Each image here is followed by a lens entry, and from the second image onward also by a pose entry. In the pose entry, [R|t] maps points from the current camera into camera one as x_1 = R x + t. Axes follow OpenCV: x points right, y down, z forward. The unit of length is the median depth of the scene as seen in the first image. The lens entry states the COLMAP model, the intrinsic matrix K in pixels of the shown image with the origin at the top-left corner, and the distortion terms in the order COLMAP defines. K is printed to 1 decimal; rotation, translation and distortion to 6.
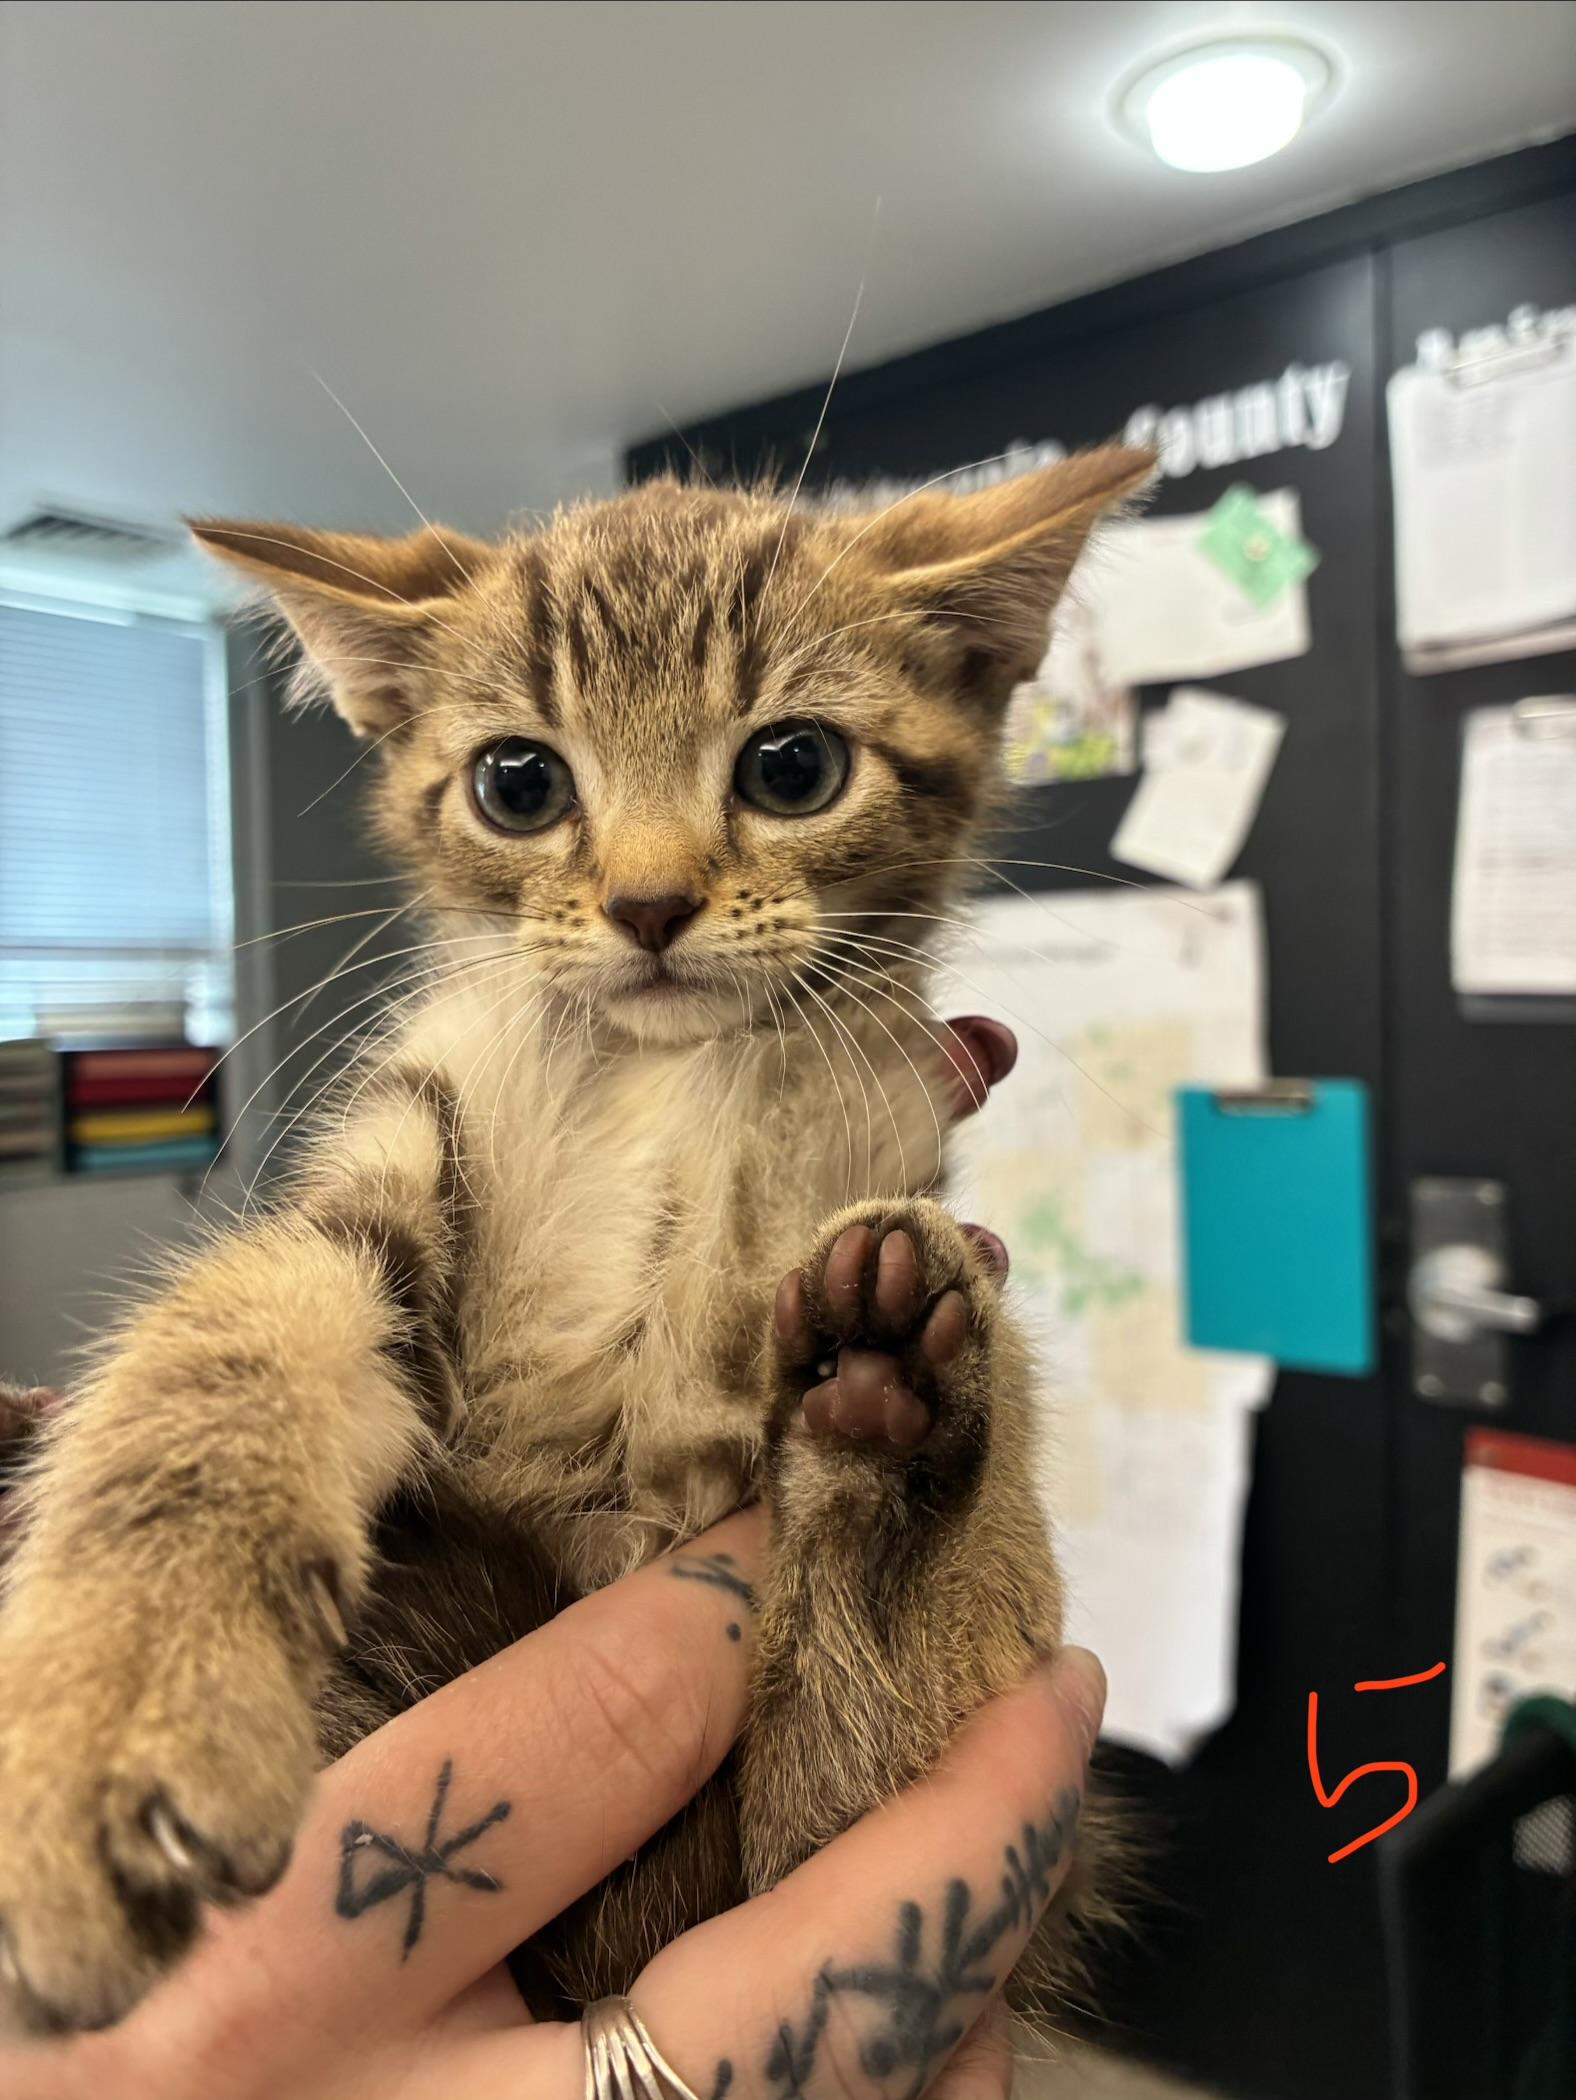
lens RADIAL K [[1585.0, 0, 788.0], [0, 1585.0, 1050.0], [0, 0, 1]] dist [-0.005538, -0.037756]
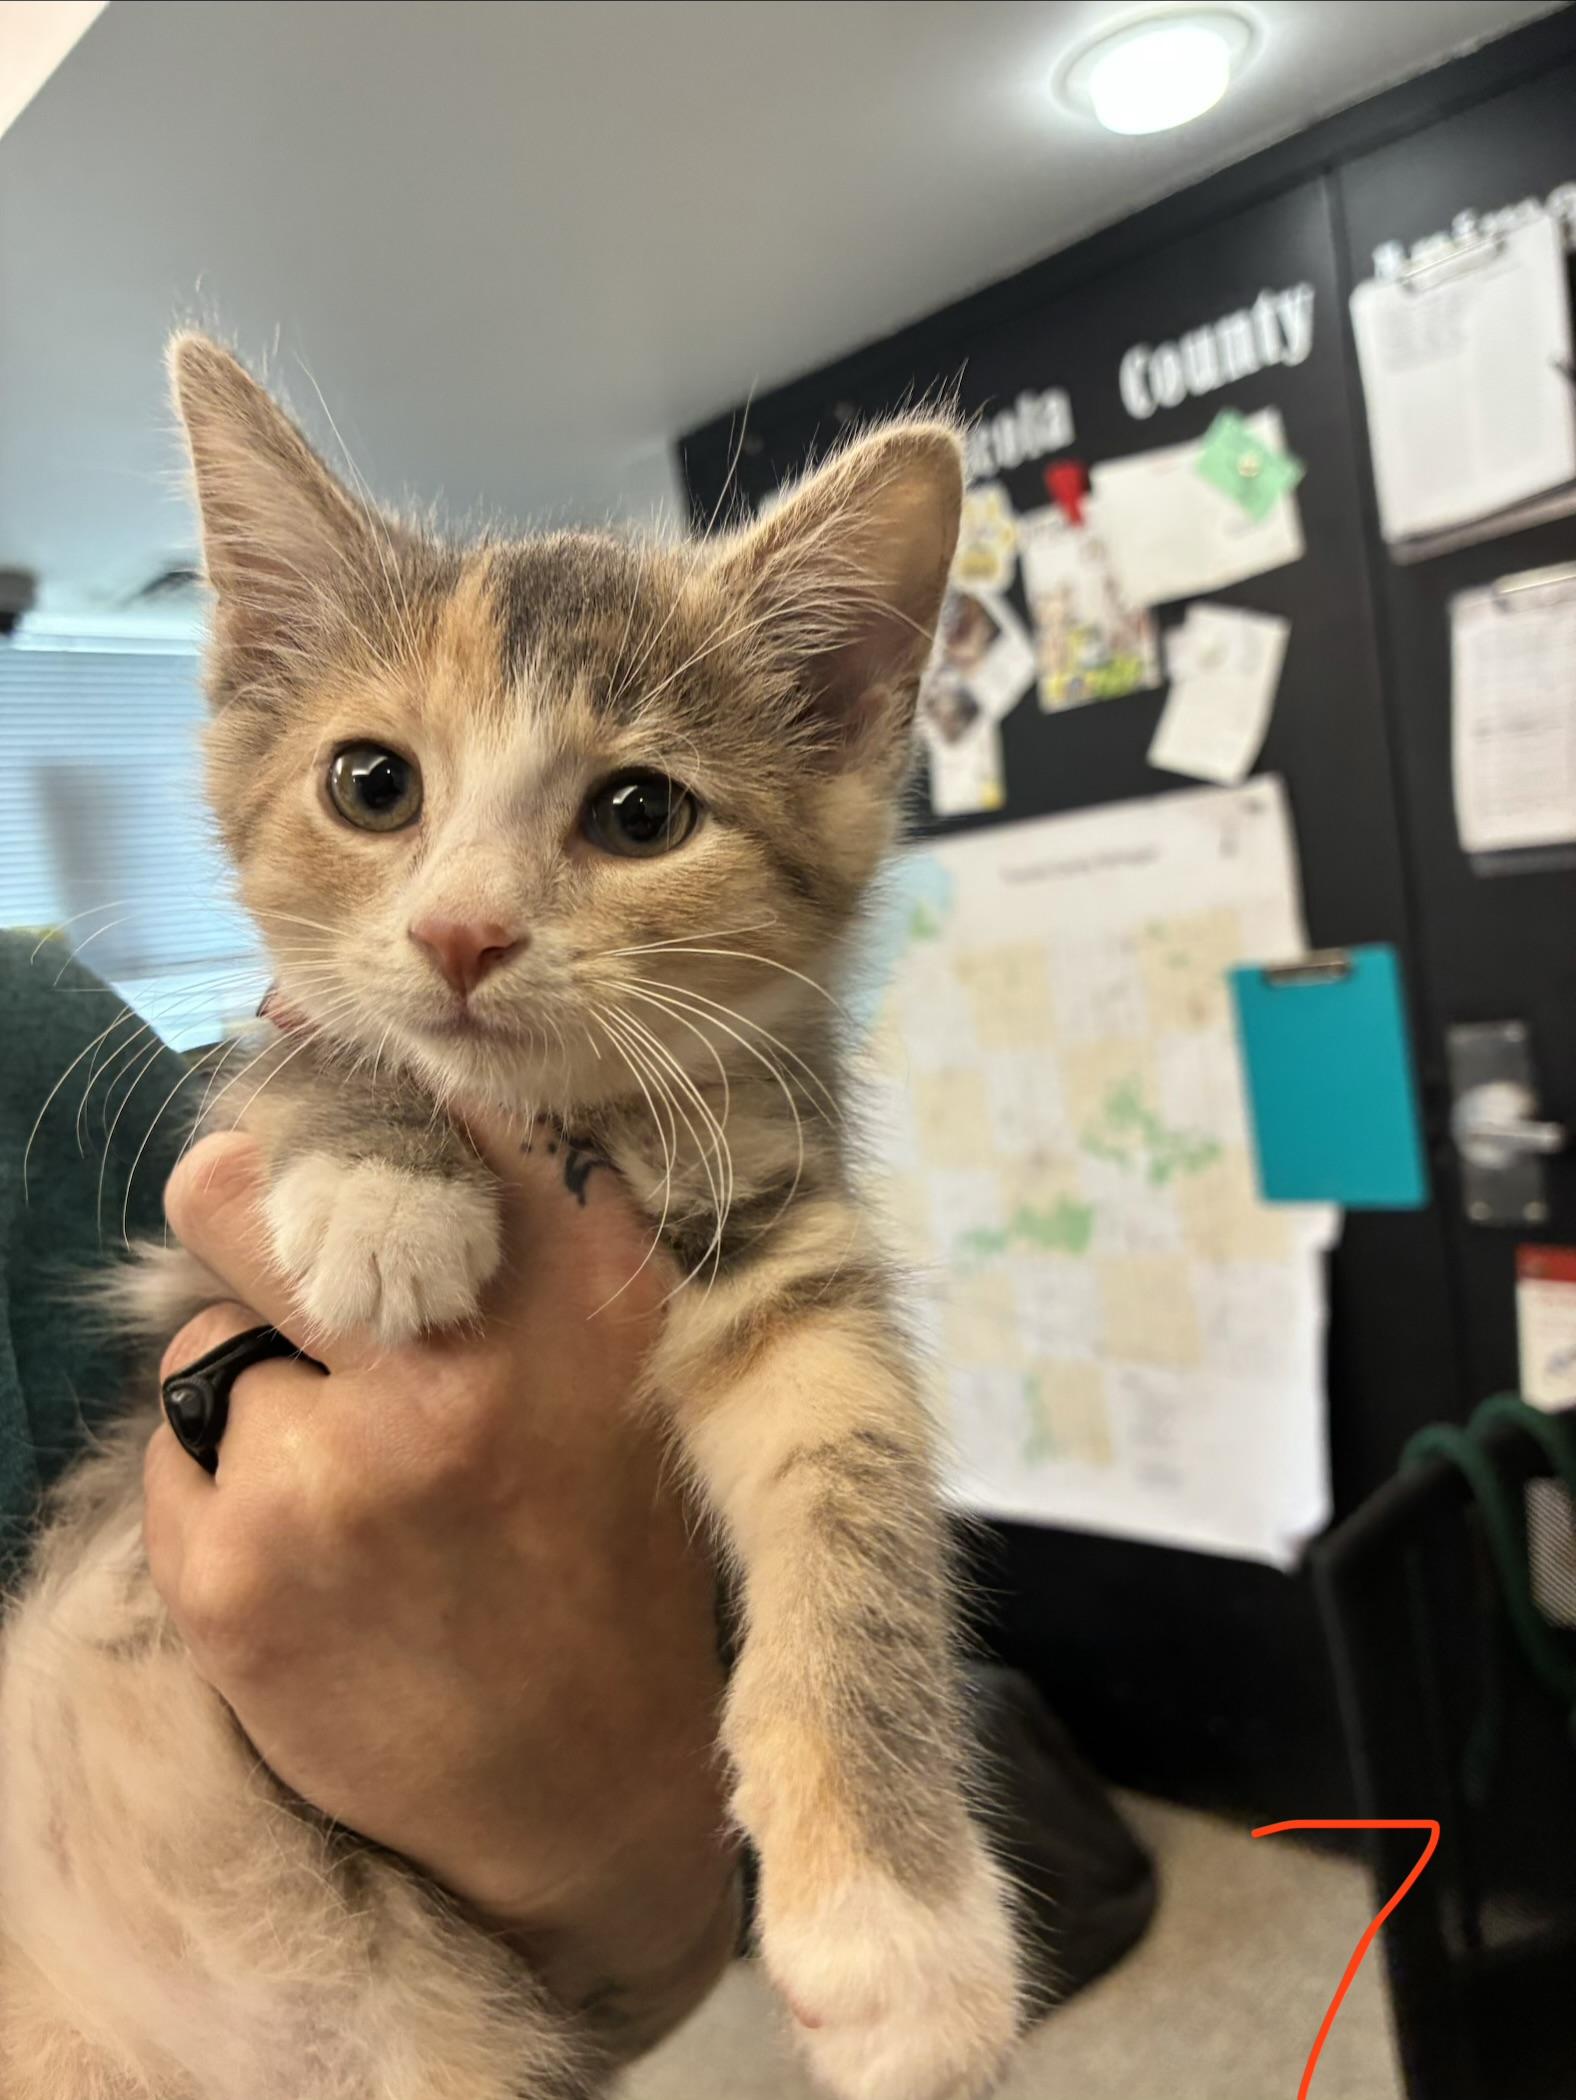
lens RADIAL K [[1585.0, 0, 788.0], [0, 1585.0, 1050.0], [0, 0, 1]] dist [-0.005538, -0.037756]
pose [[0.988338, -0.113438, -0.101583, 0.049651], [0.118102, 0.992150, 0.041116, -0.001850], [0.096121, -0.052633, 0.993977, -0.128708]]
